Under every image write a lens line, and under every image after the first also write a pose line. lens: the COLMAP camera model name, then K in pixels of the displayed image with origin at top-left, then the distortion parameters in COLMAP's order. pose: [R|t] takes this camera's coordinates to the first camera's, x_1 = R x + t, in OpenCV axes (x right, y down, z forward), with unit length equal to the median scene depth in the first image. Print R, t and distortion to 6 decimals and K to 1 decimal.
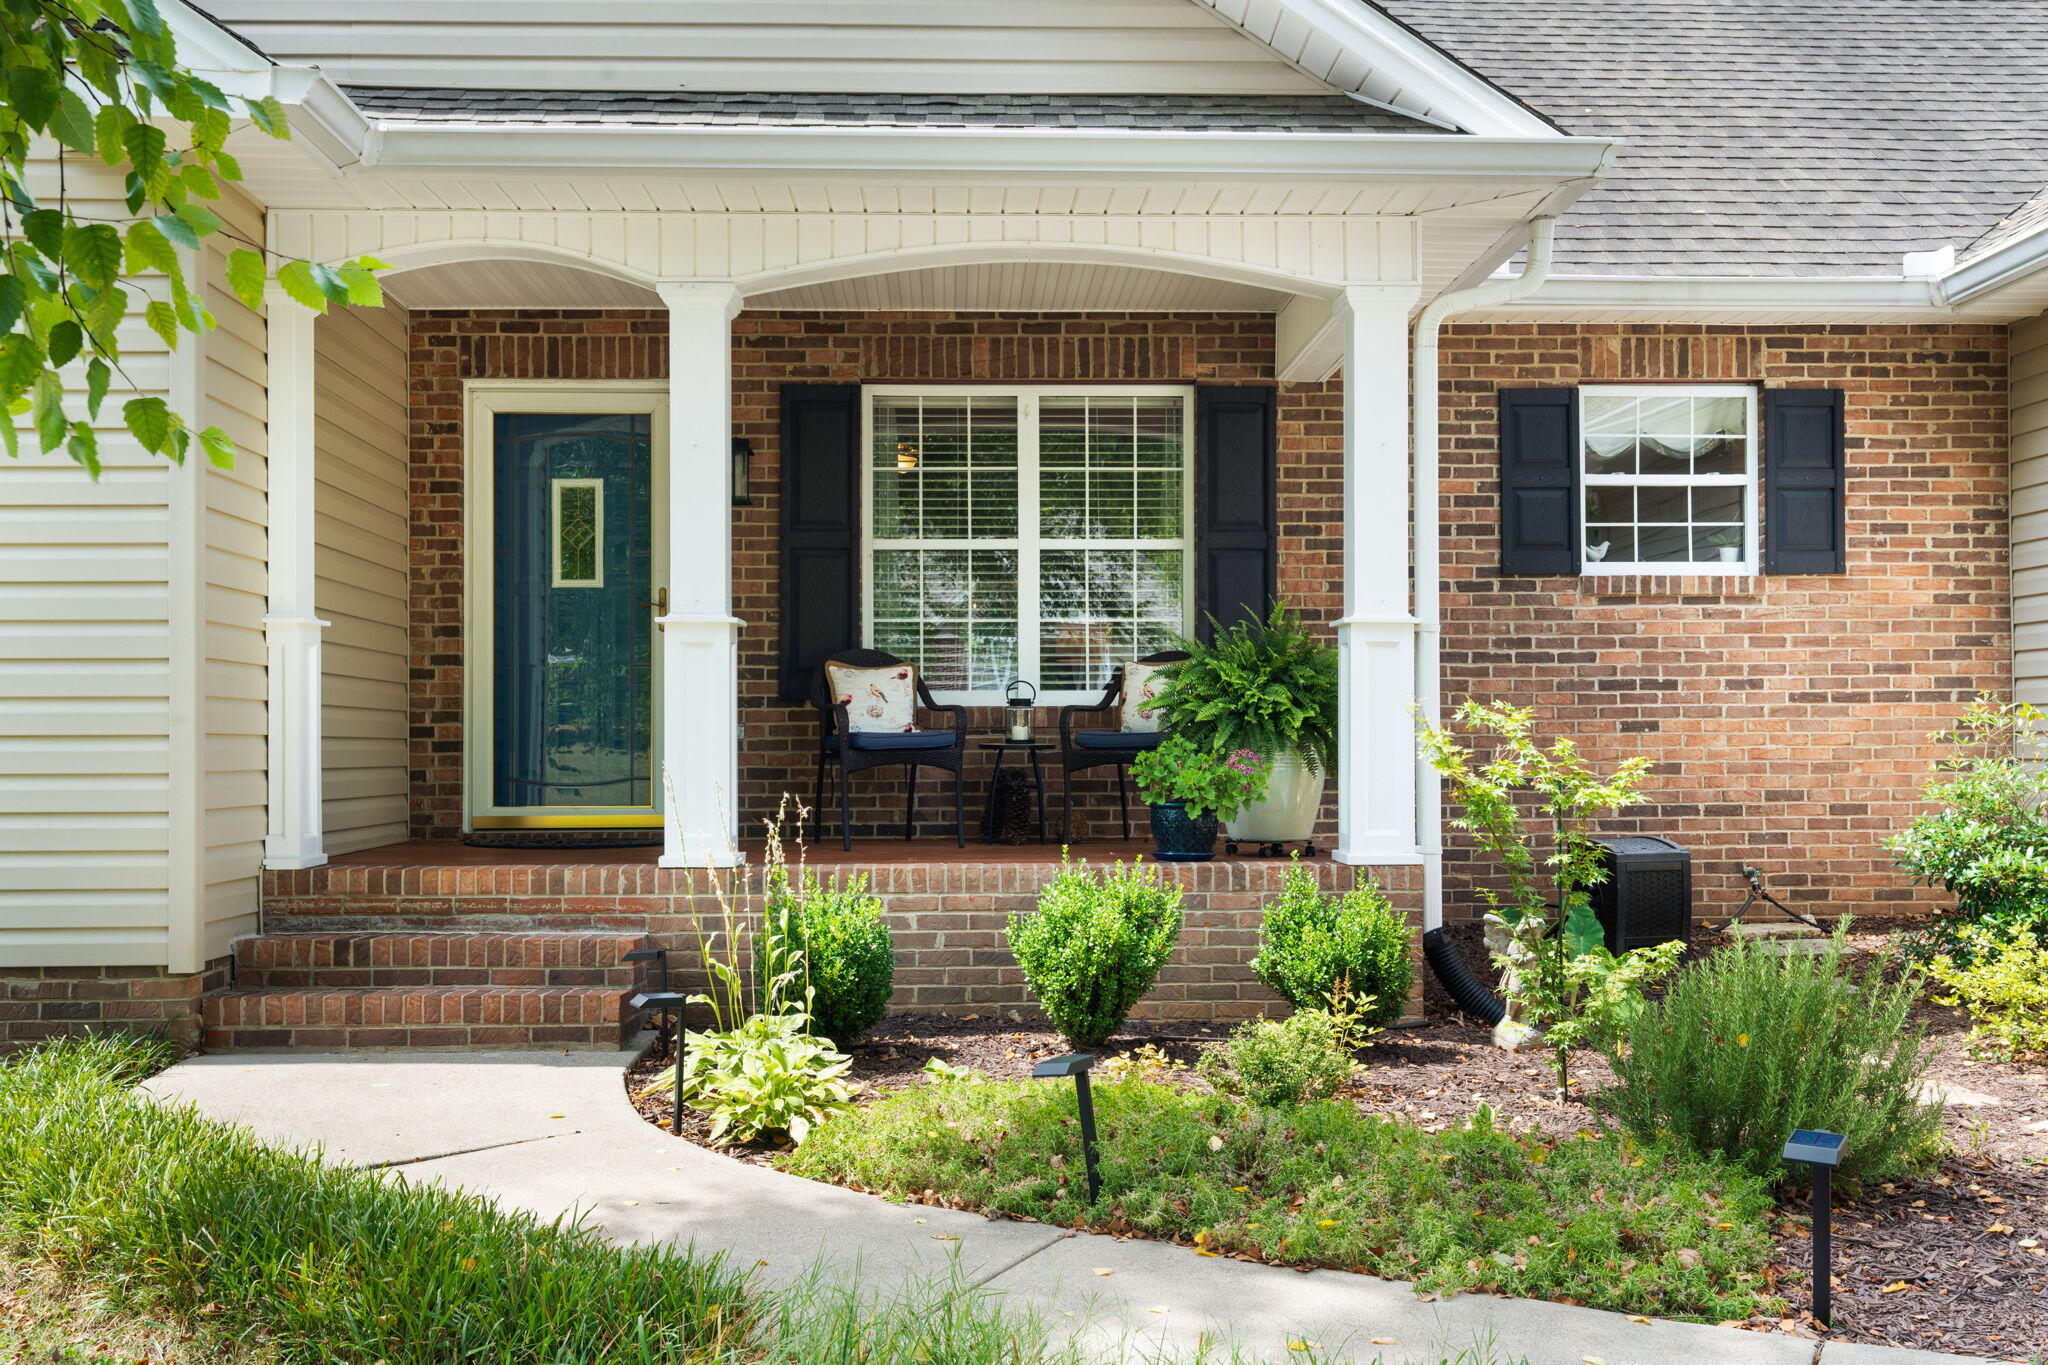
lens RADIAL K [[1896.9, 0, 1024.0], [0, 1896.9, 682.5], [0, 0, 1]] dist [0.005110, -0.001950]
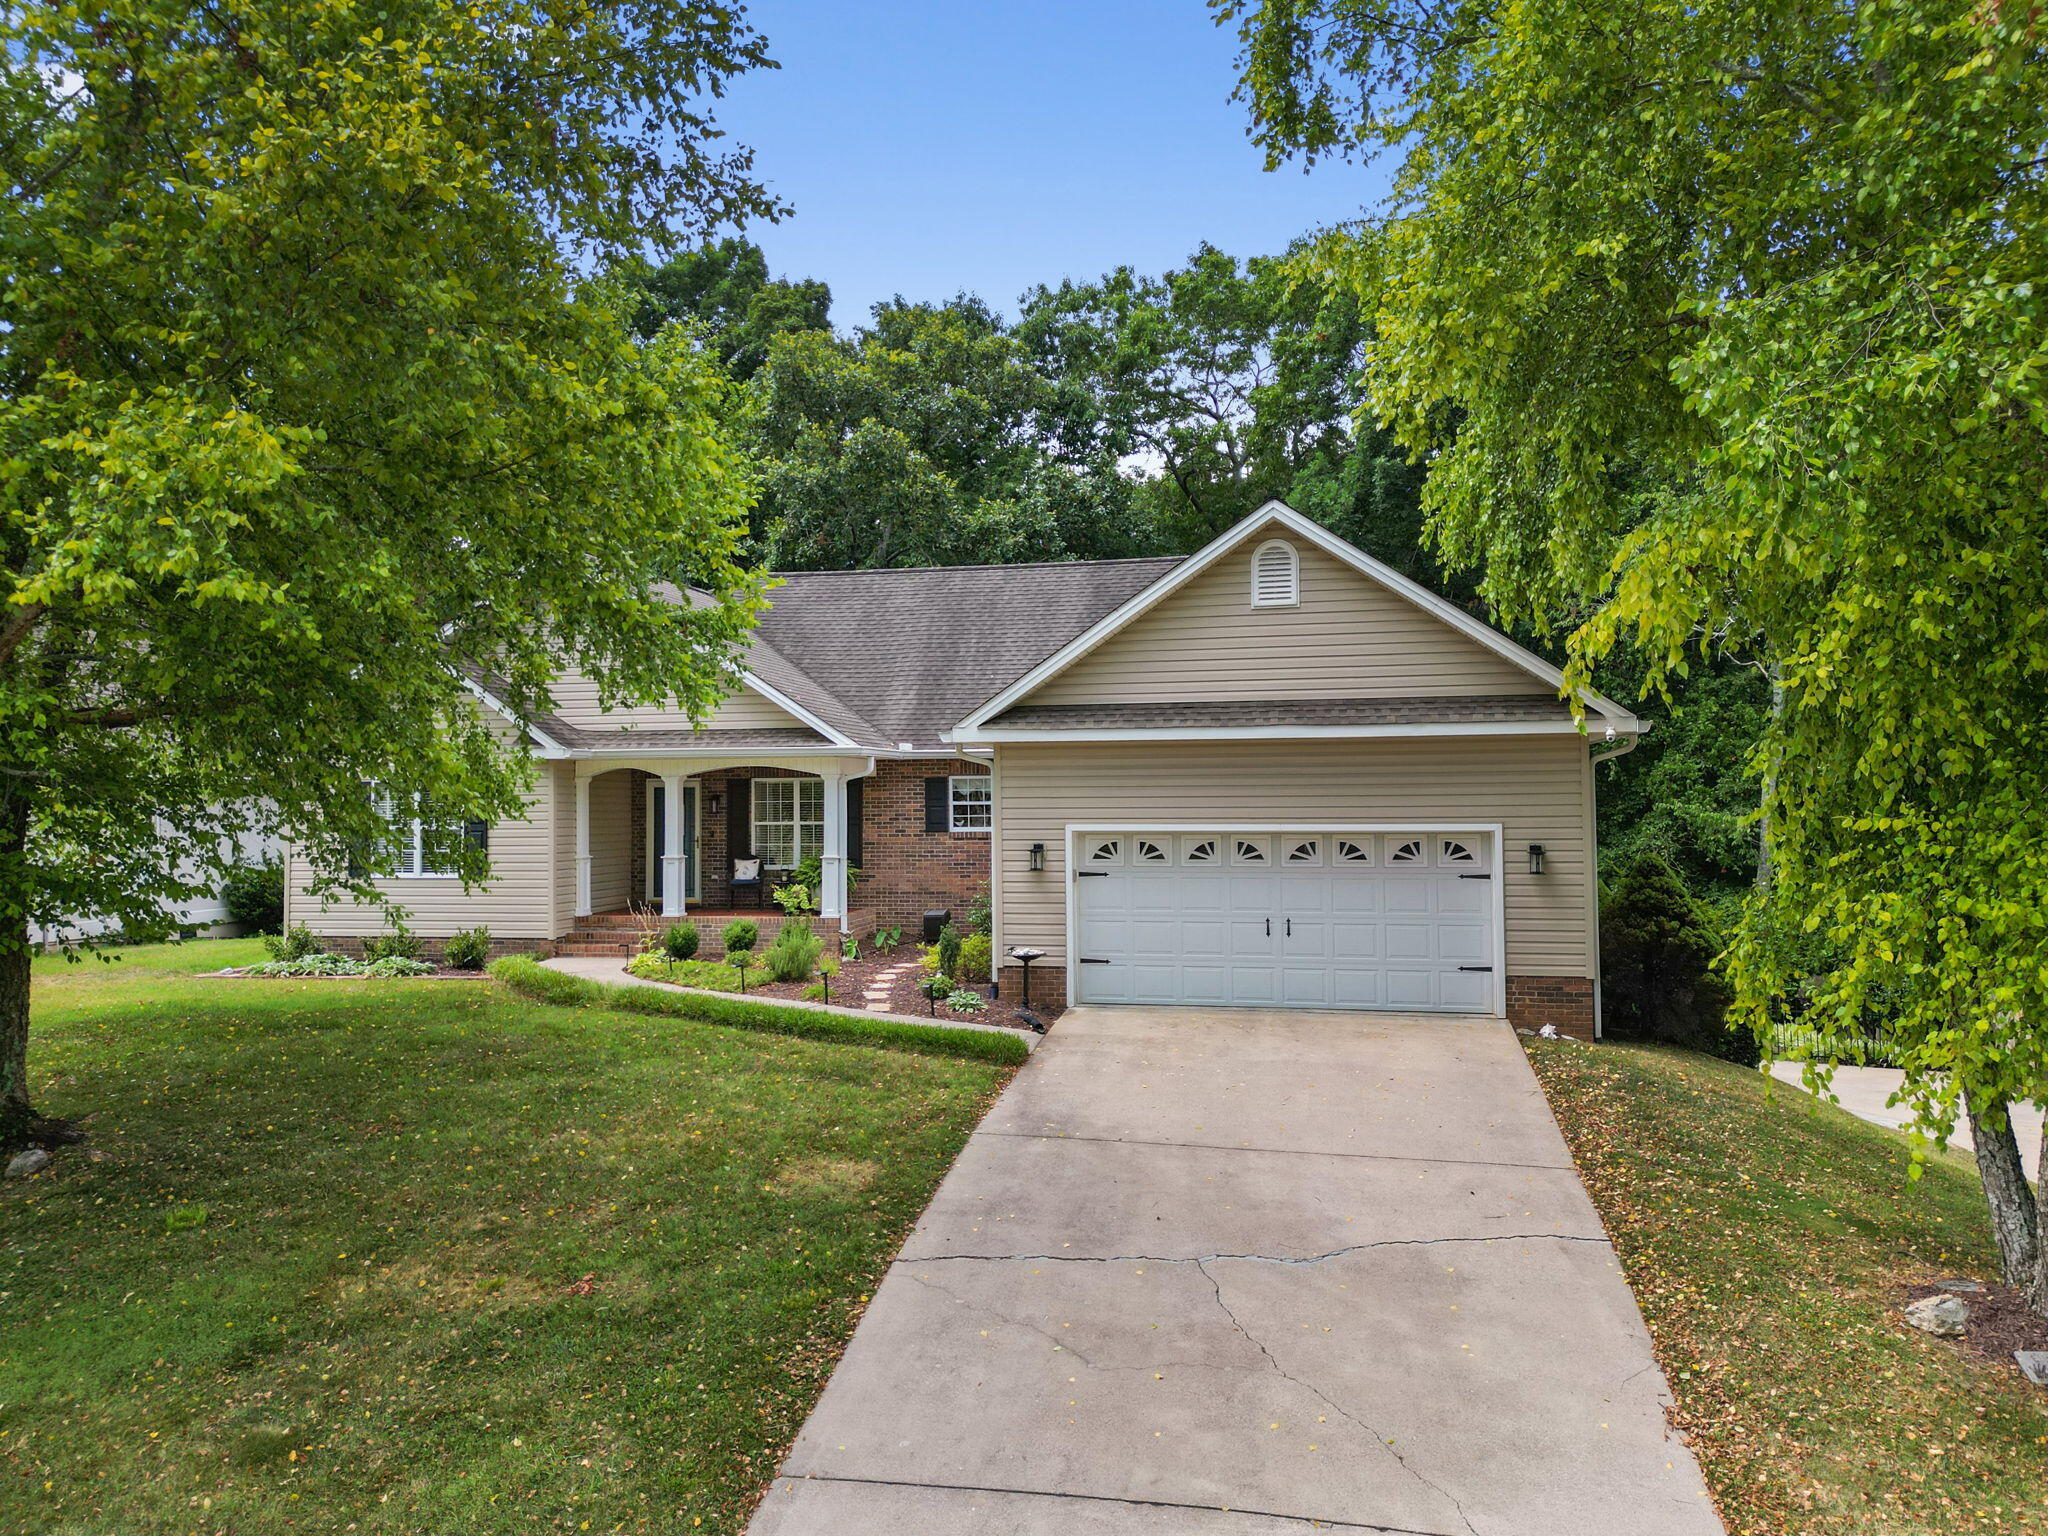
lens RADIAL K [[1428.5, 0, 1024.0], [0, 1428.5, 768.0], [0, 0, 1]] dist [0.086655, -0.076445]
pose [[0.969064, -0.011323, -0.246552, 1.056743], [0.013309, 0.999891, 0.006393, -0.185185], [0.246452, -0.009477, 0.969109, -1.445904]]
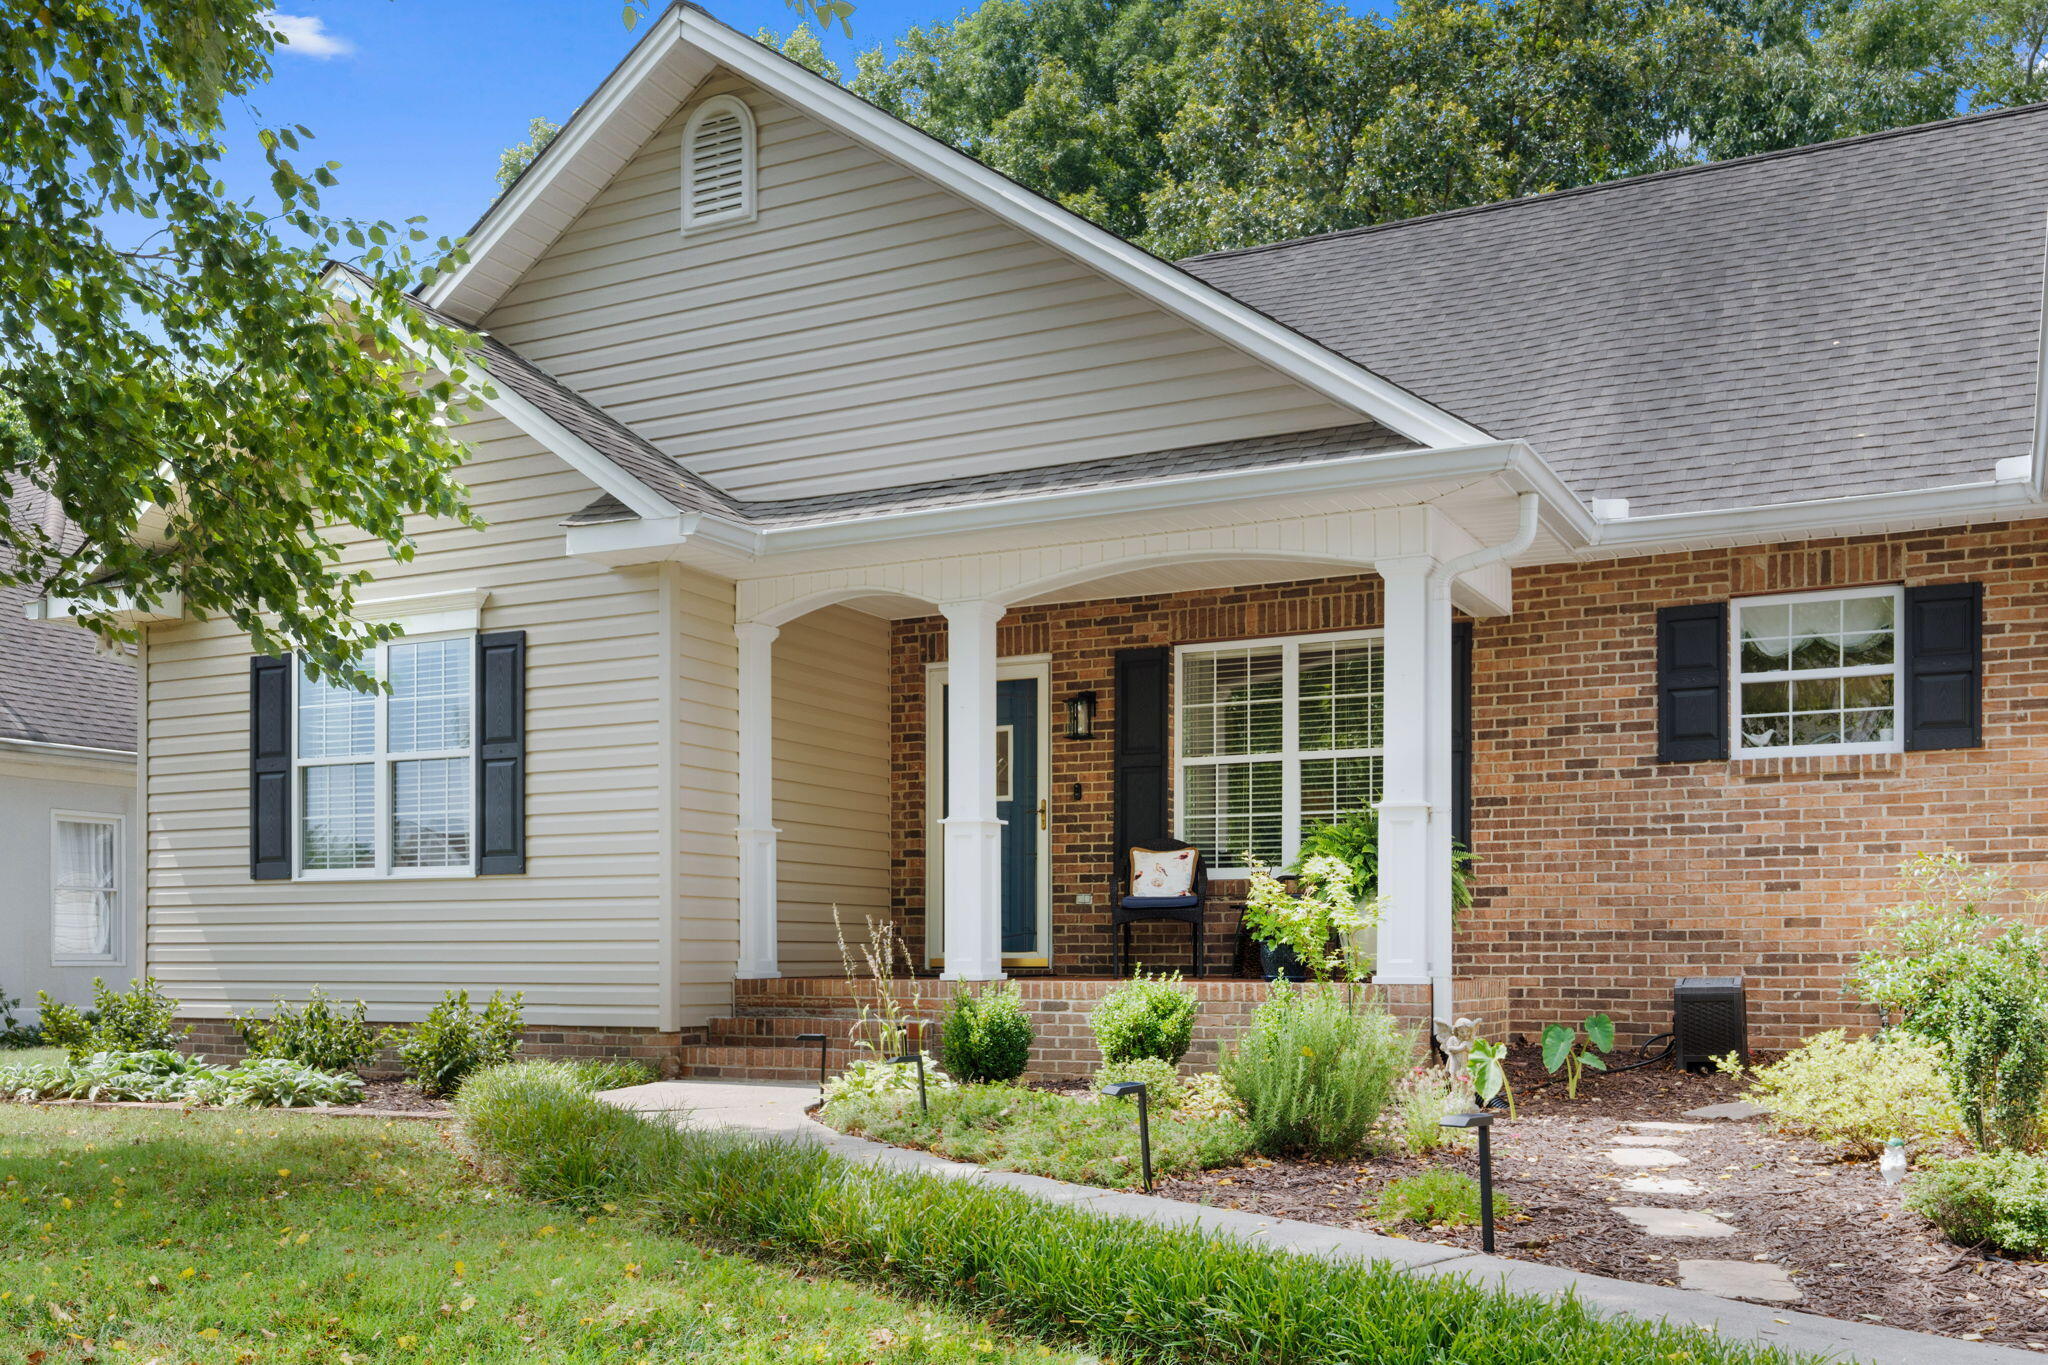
lens RADIAL K [[1918.8, 0, 1016.8], [0, 1918.8, 908.3], [0, 0, 1]] dist [-0.006166, -0.004743]
pose [[0.868375, -0.009459, -0.495818, 0.500070], [0.013699, 0.999894, 0.004916, 0.024276], [0.495719, -0.011061, 0.868412, -0.262494]]
